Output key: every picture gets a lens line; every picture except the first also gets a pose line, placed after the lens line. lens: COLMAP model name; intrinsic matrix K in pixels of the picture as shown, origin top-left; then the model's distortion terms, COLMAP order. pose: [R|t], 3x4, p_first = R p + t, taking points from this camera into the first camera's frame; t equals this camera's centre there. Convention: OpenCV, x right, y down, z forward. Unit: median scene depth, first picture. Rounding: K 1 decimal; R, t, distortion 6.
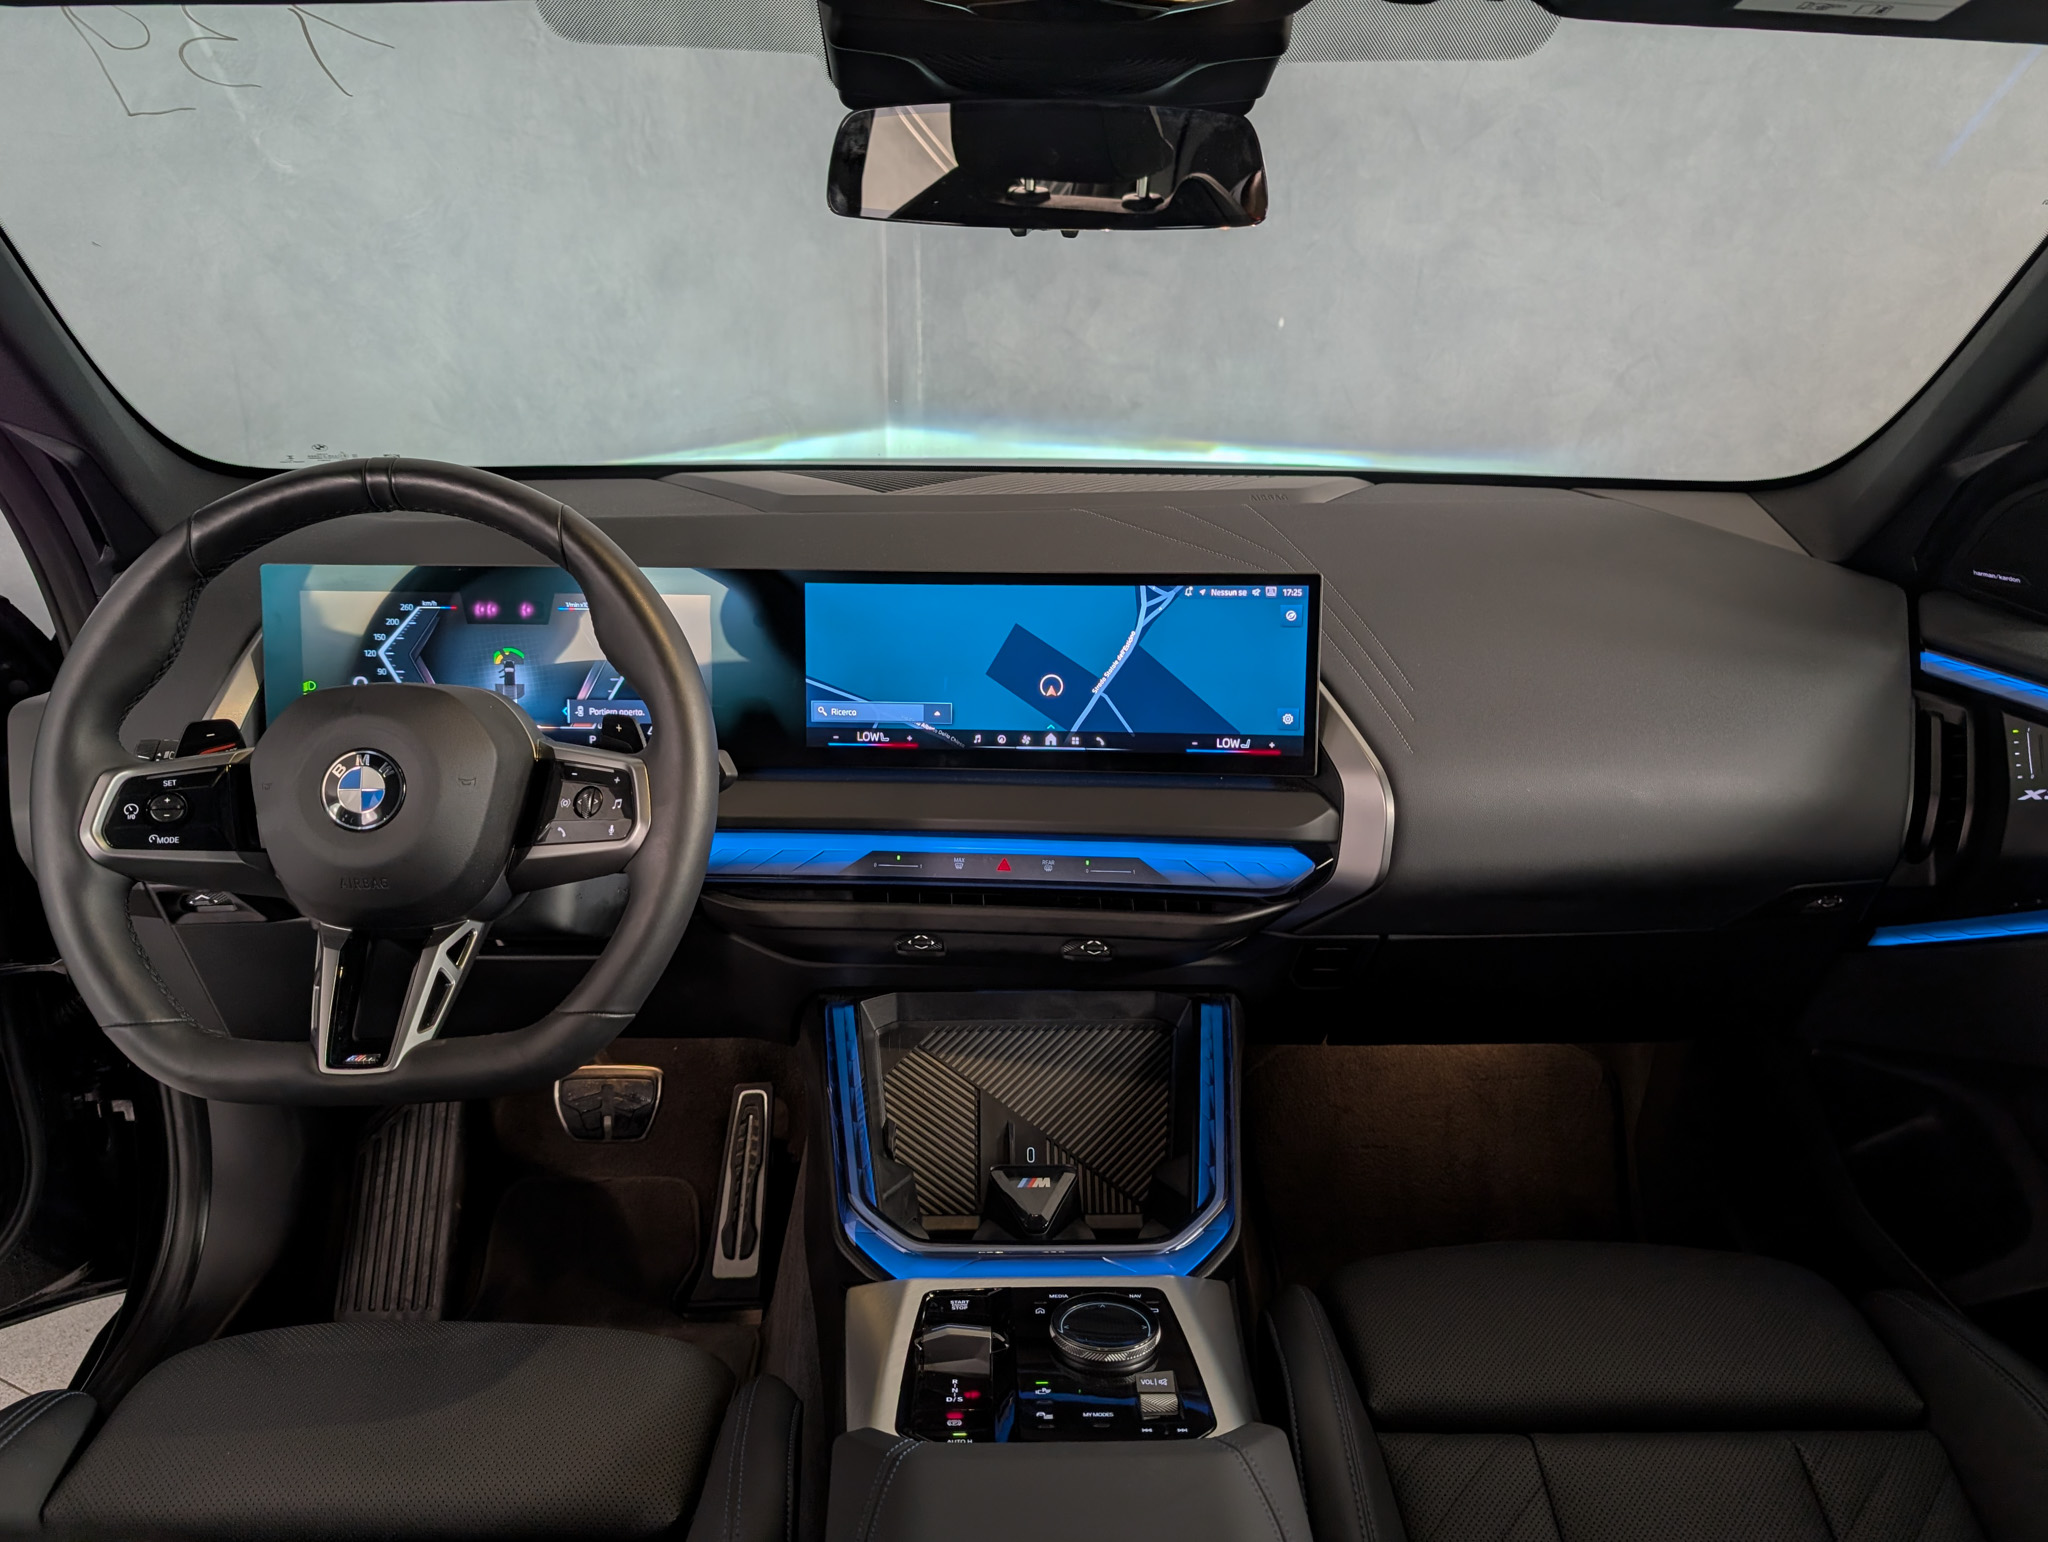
lens RADIAL K [[1482.5, 0, 1024.0], [0, 1482.5, 771.0], [0, 0, 1]] dist [0.002586, -0.000049]
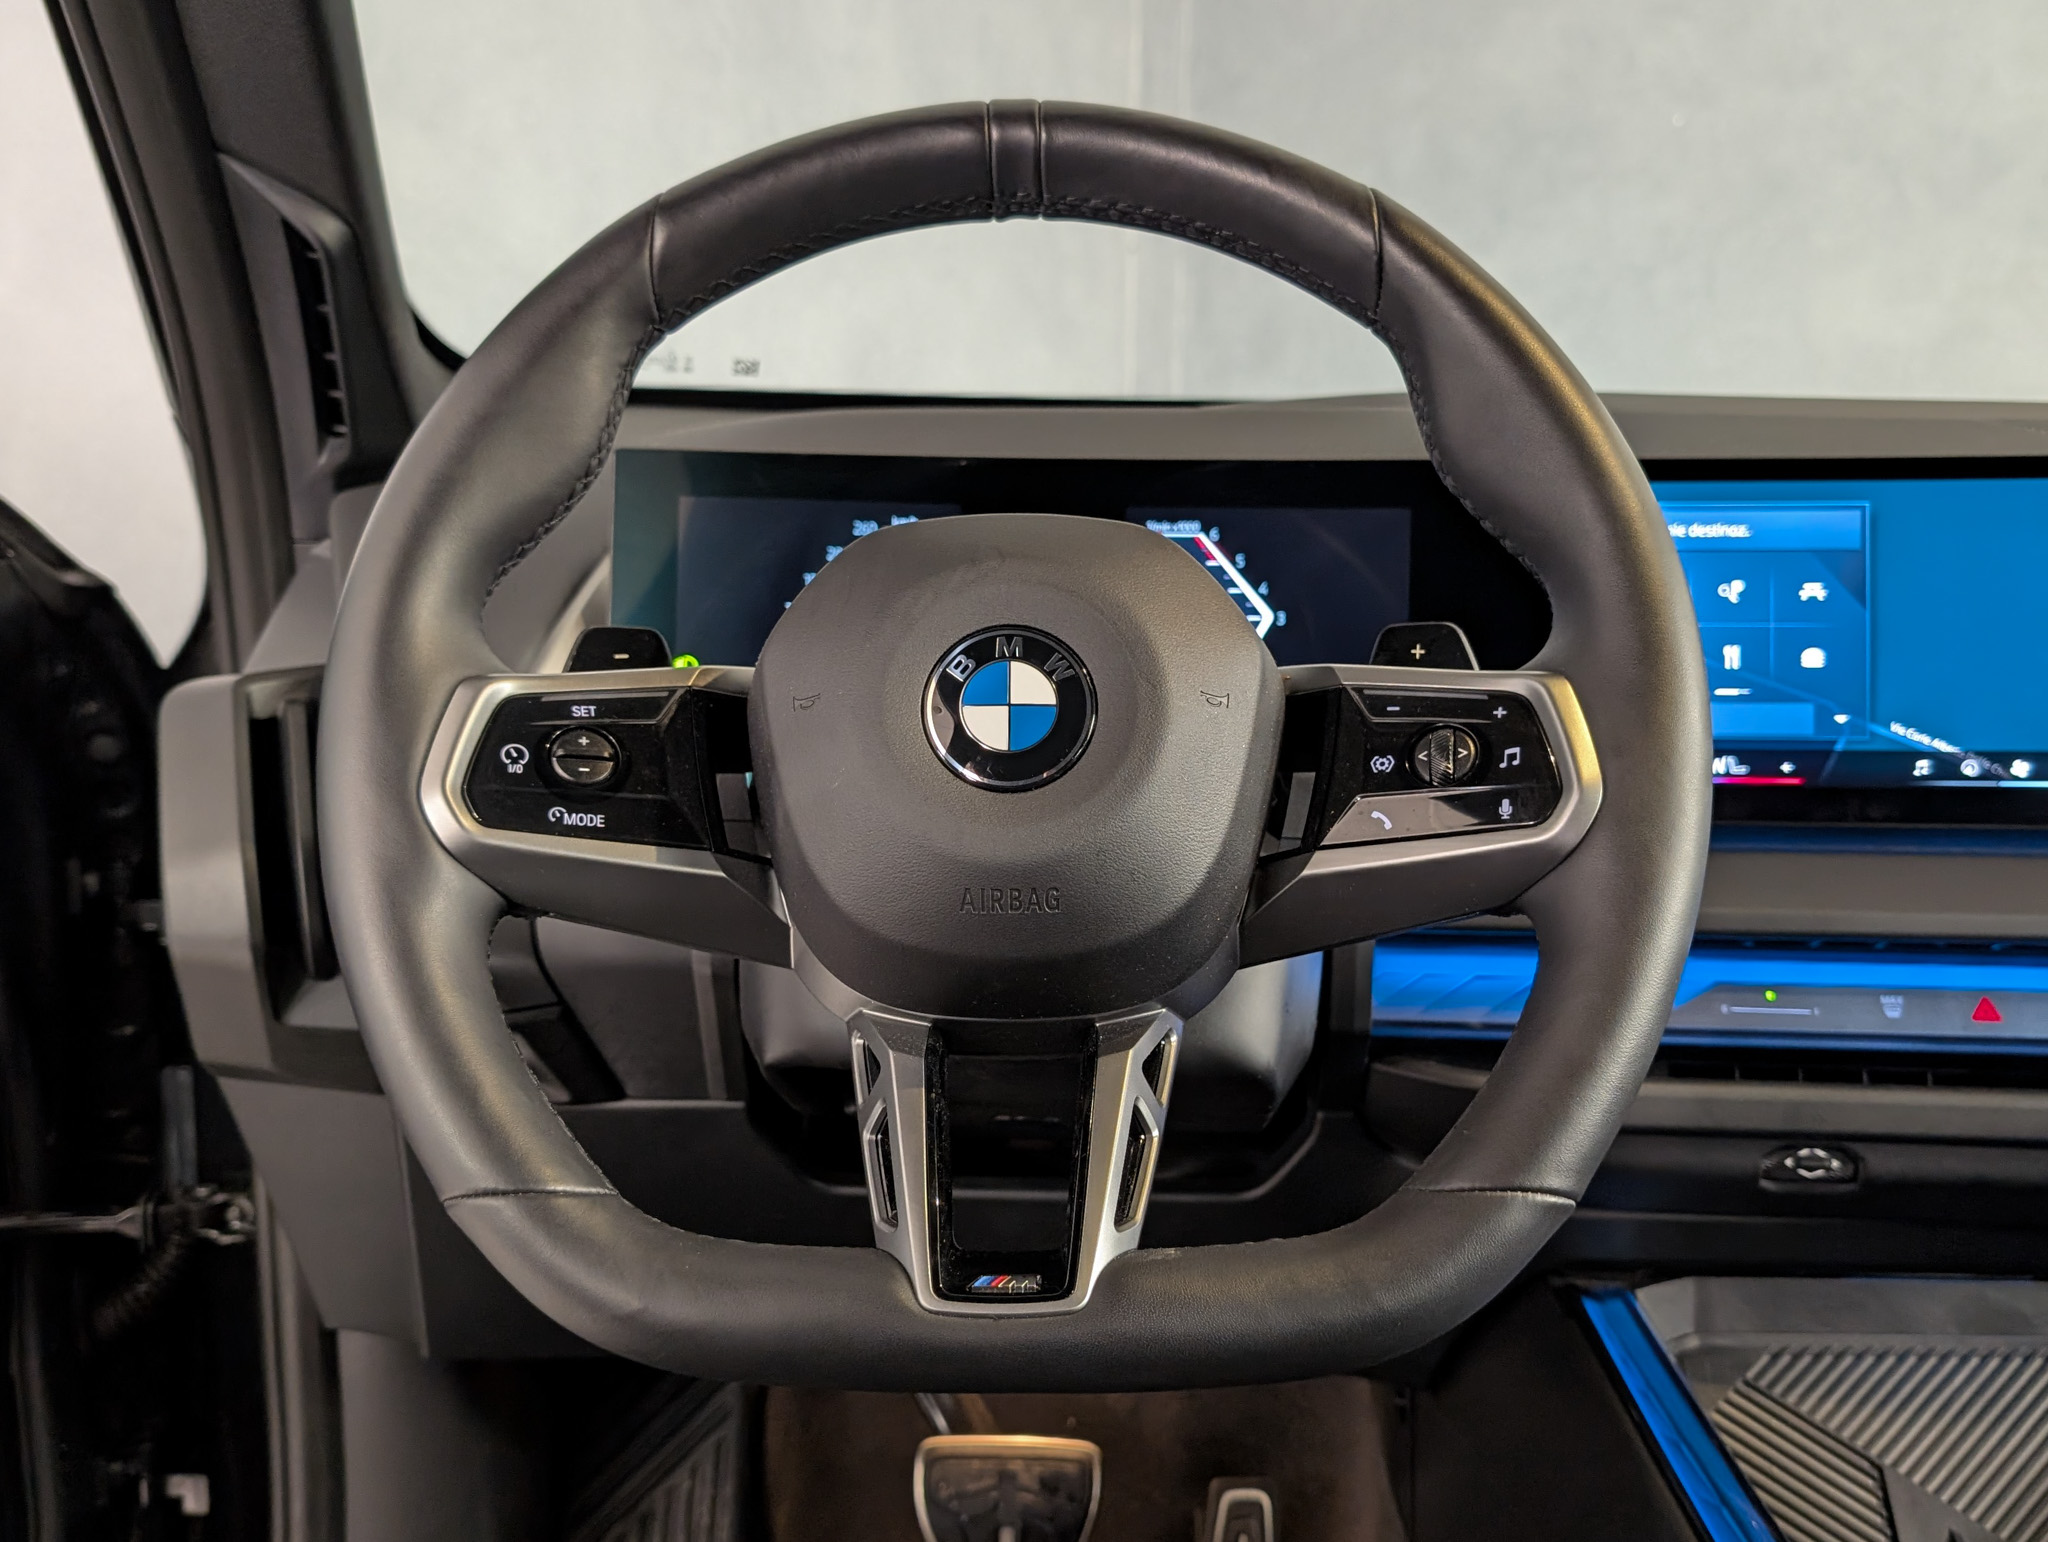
lens RADIAL K [[1886.2, 0, 1023.0], [0, 1886.2, 854.8], [0, 0, 1]] dist [-0.042098, -0.001332]
pose [[0.999687, 0.007150, -0.023965, -0.412394], [-0.011030, 0.986078, -0.165920, 0.154478], [0.022445, 0.166132, 0.985848, 0.396705]]
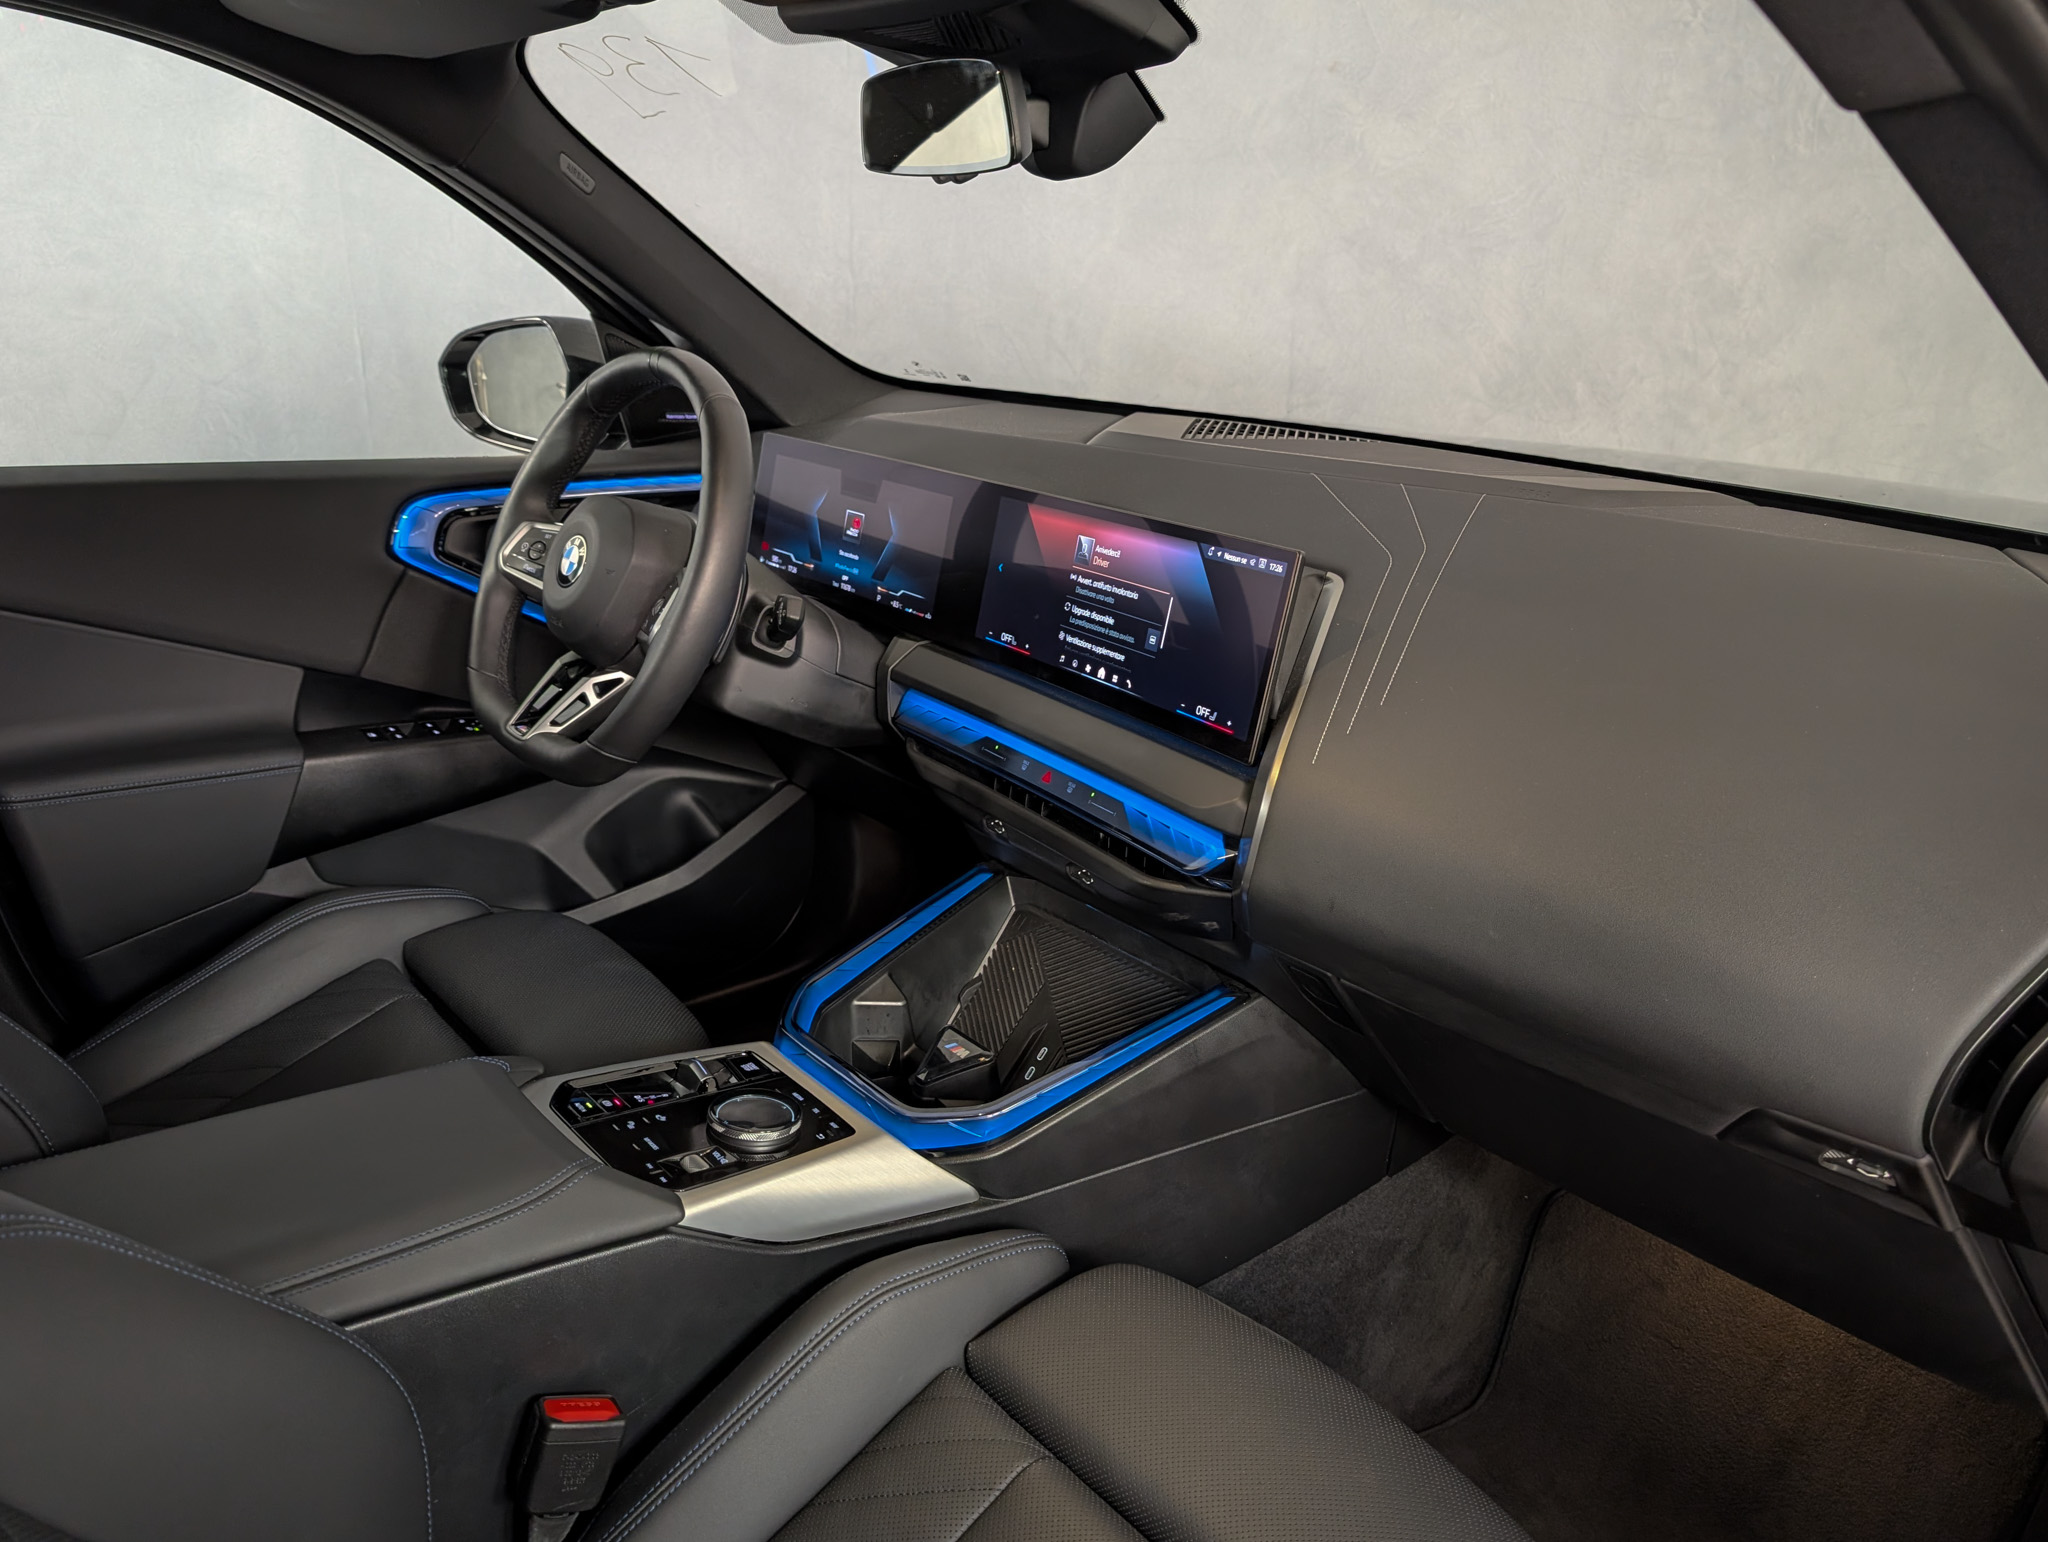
lens RADIAL K [[1482.5, 0, 1024.0], [0, 1482.5, 771.0], [0, 0, 1]] dist [0.002586, -0.000049]
pose [[0.635808, 0.262461, -0.725853, 0.975987], [-0.261674, 0.958015, 0.117197, -0.080586], [0.726137, 0.115422, 0.677793, 0.327162]]
